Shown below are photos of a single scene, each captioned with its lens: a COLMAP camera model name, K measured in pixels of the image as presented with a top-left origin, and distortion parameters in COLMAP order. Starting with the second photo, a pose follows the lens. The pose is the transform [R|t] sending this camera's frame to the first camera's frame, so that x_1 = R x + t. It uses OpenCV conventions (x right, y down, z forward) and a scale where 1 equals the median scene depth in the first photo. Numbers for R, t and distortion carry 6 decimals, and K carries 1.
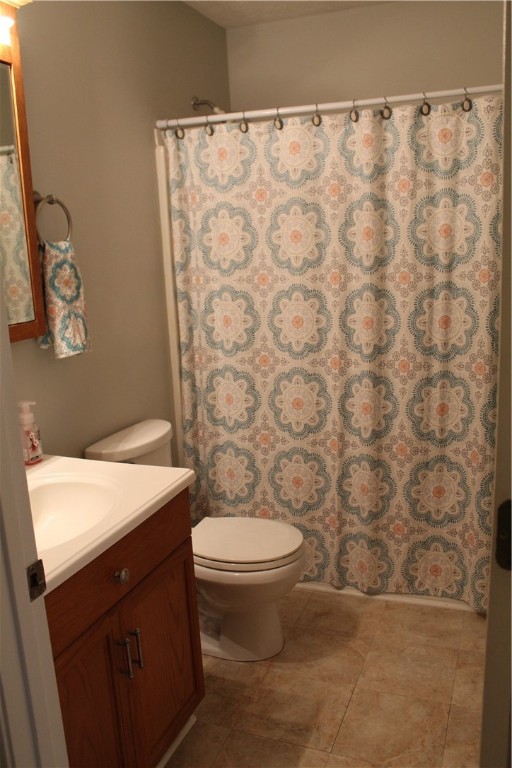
lens RADIAL K [[694.7, 0, 257.8], [0, 694.7, 383.7], [0, 0, 1]] dist [-0.057723, 0.000000]
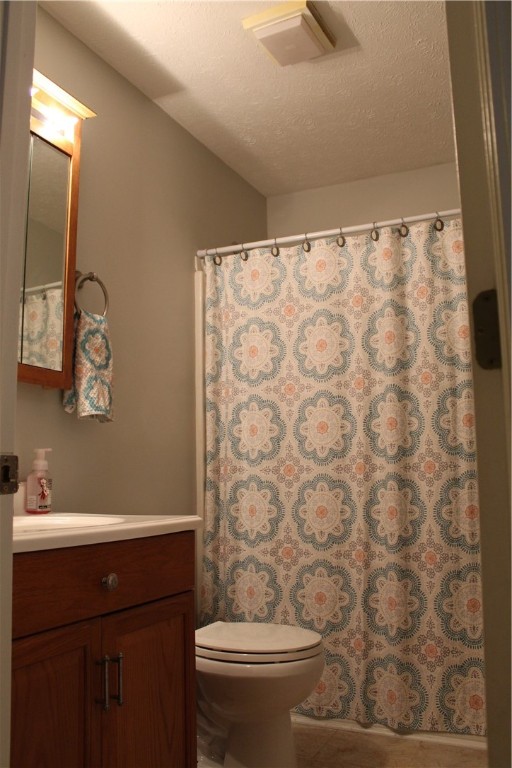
lens RADIAL K [[694.7, 0, 257.9], [0, 694.7, 385.7], [0, 0, 1]] dist [-0.057723, 0.000000]
pose [[0.996839, 0.020532, -0.076744, 0.040809], [-0.045202, 0.940997, -0.335382, 0.197806], [0.065330, 0.337791, 0.938951, 0.030222]]
